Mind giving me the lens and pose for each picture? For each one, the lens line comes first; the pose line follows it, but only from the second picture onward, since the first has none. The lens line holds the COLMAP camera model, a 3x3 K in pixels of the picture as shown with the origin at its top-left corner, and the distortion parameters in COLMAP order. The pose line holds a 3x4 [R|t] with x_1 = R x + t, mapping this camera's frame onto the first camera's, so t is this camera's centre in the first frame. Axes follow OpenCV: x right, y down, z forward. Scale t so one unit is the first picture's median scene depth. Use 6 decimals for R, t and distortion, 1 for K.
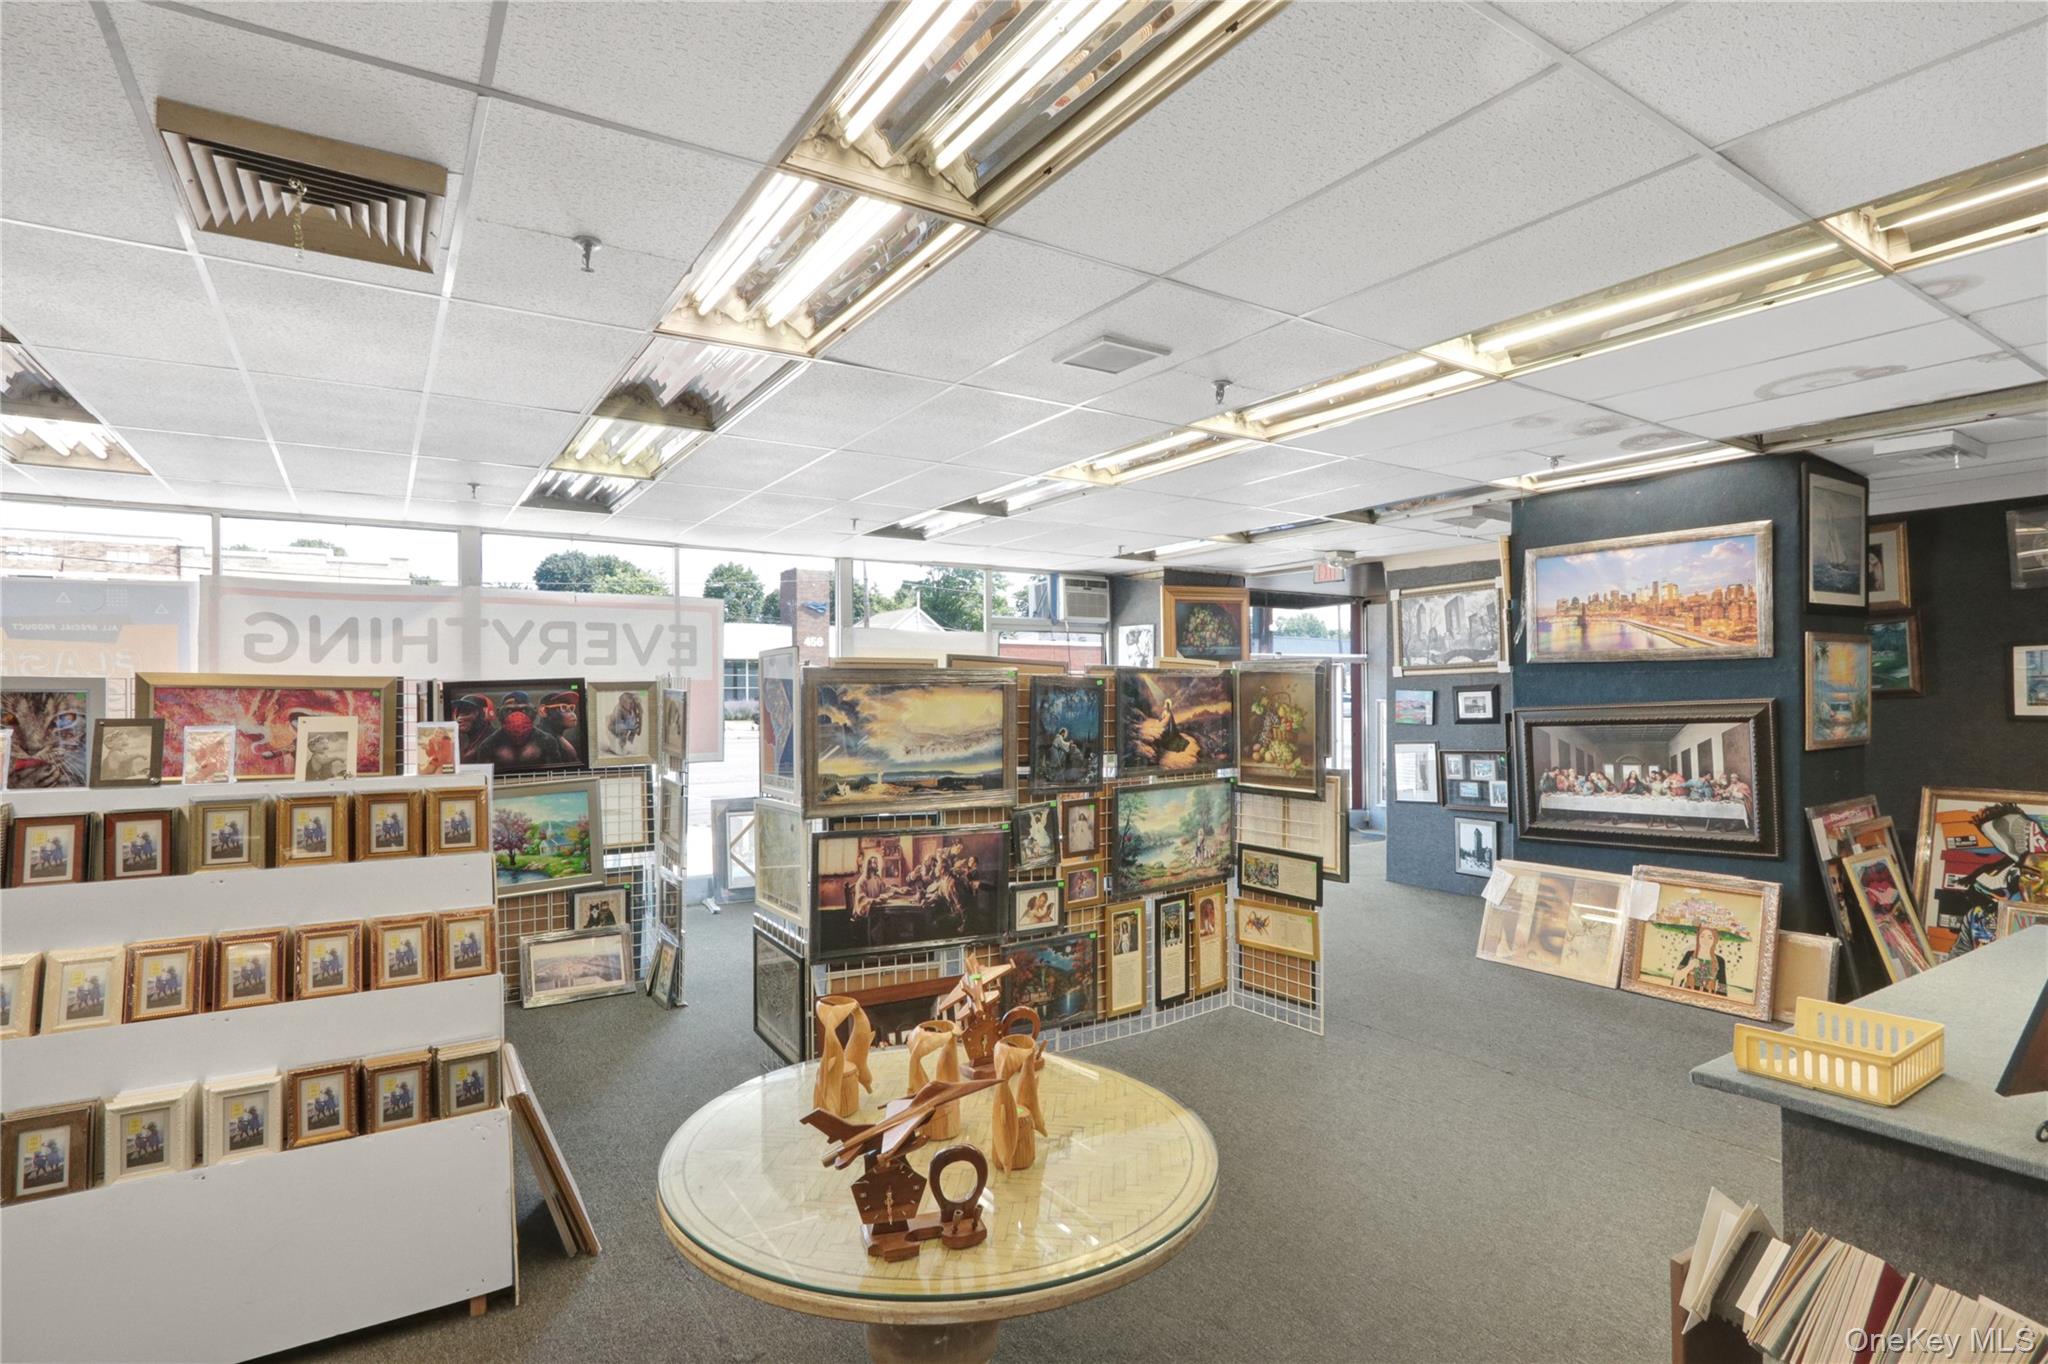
lens RADIAL K [[1021.7, 0, 1024.6], [0, 1021.7, 682.6], [0, 0, 1]] dist [-0.004284, -0.003223]
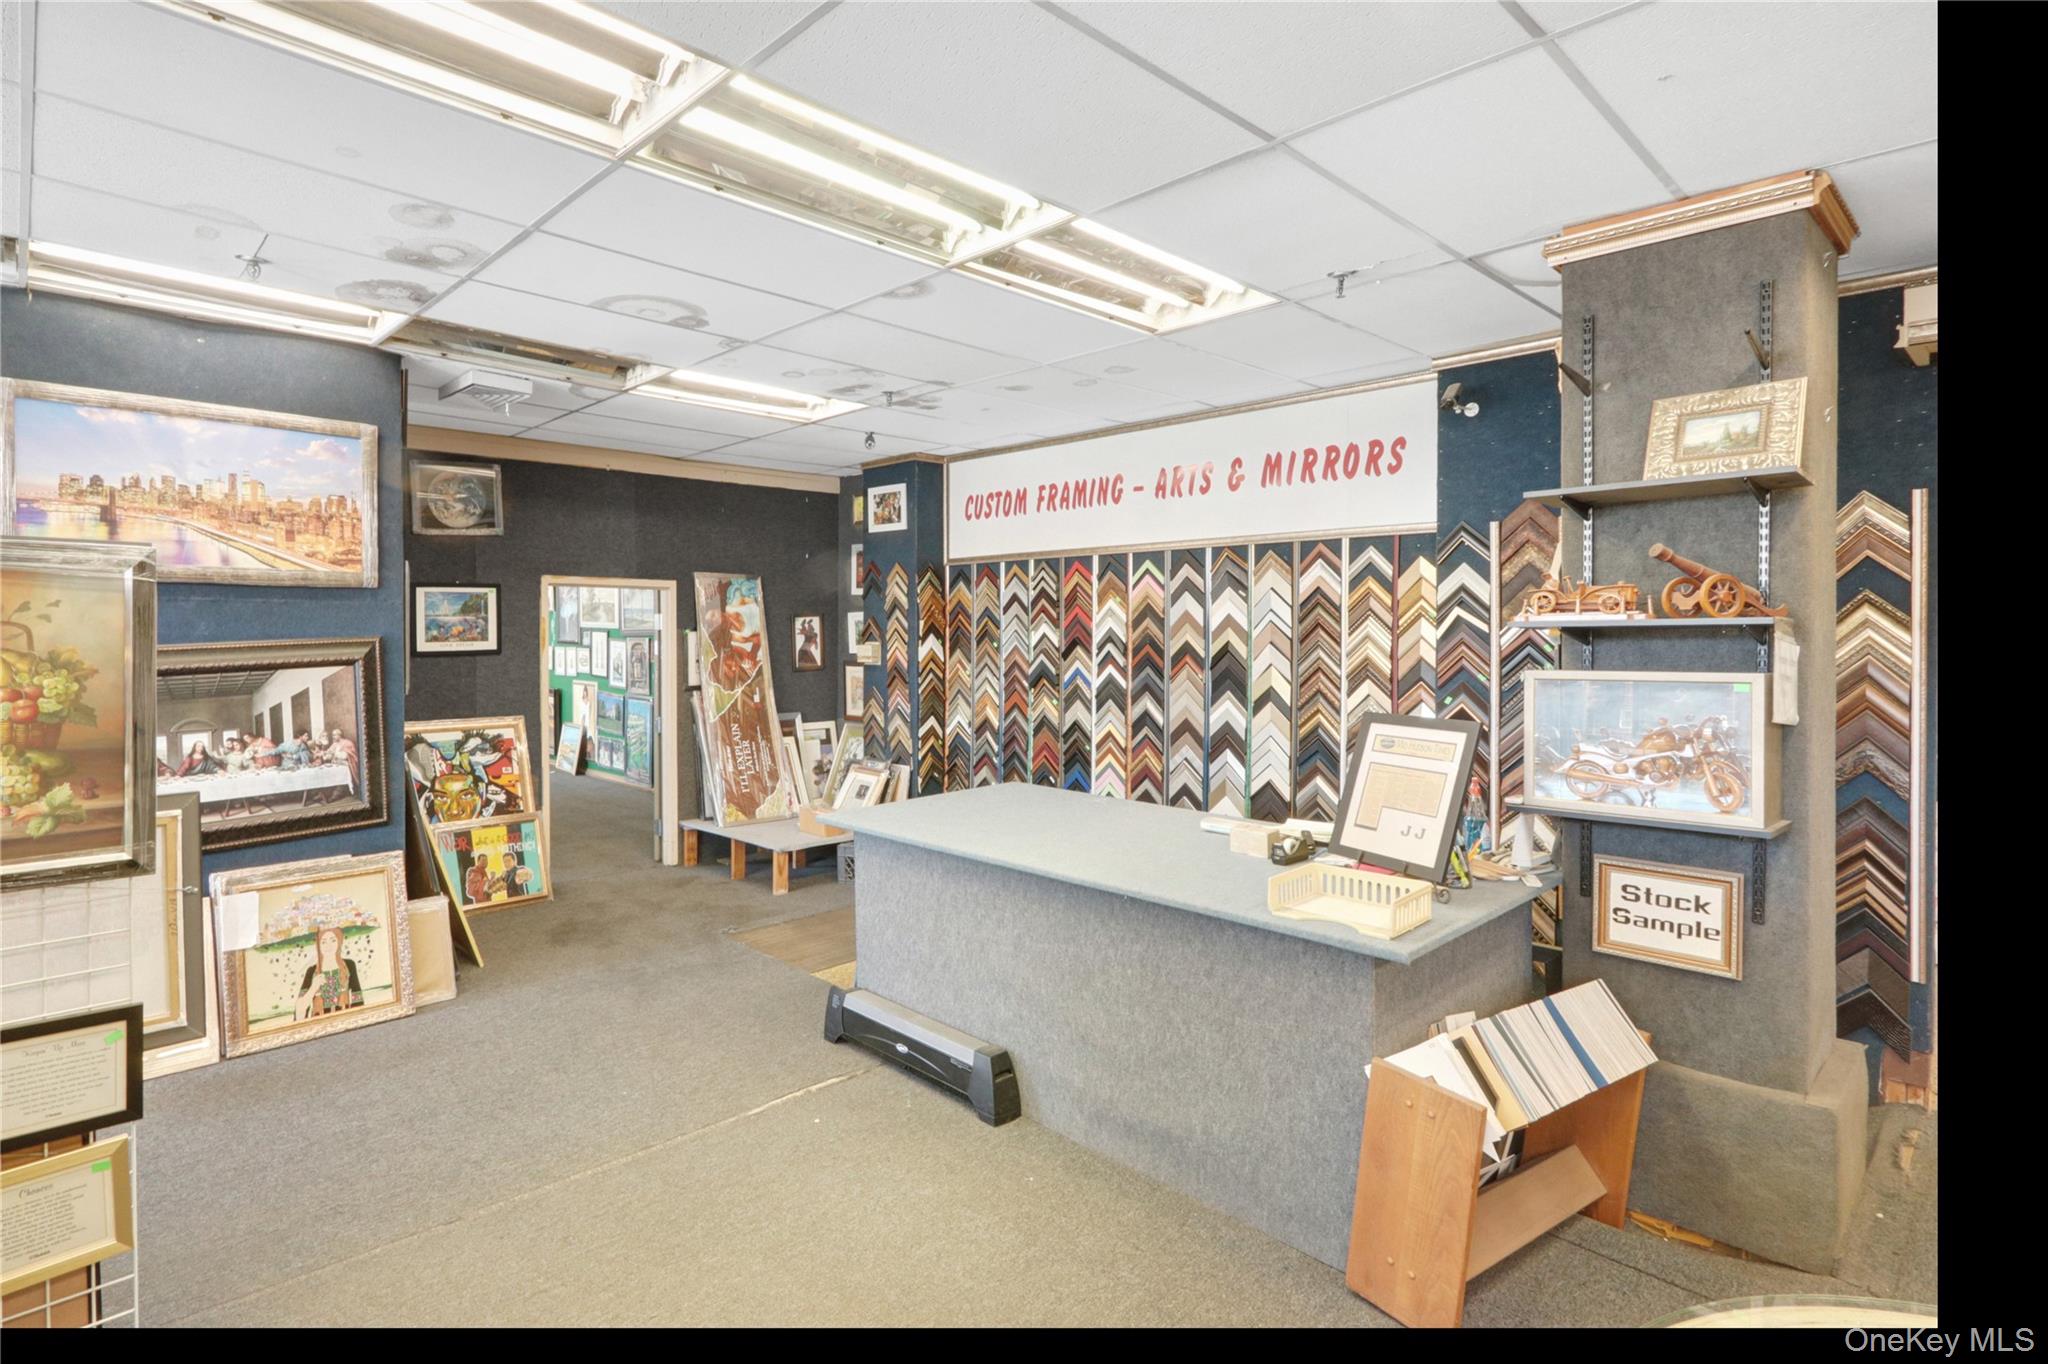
lens RADIAL K [[1021.7, 0, 879.9], [0, 1021.7, 634.1], [0, 0, 1]] dist [-0.004284, -0.003223]
pose [[-0.138099, 0.000636, 0.990418, -0.140396], [-0.011818, 0.999928, -0.002290, 0.009243], [-0.990348, -0.012021, -0.138081, 0.589764]]
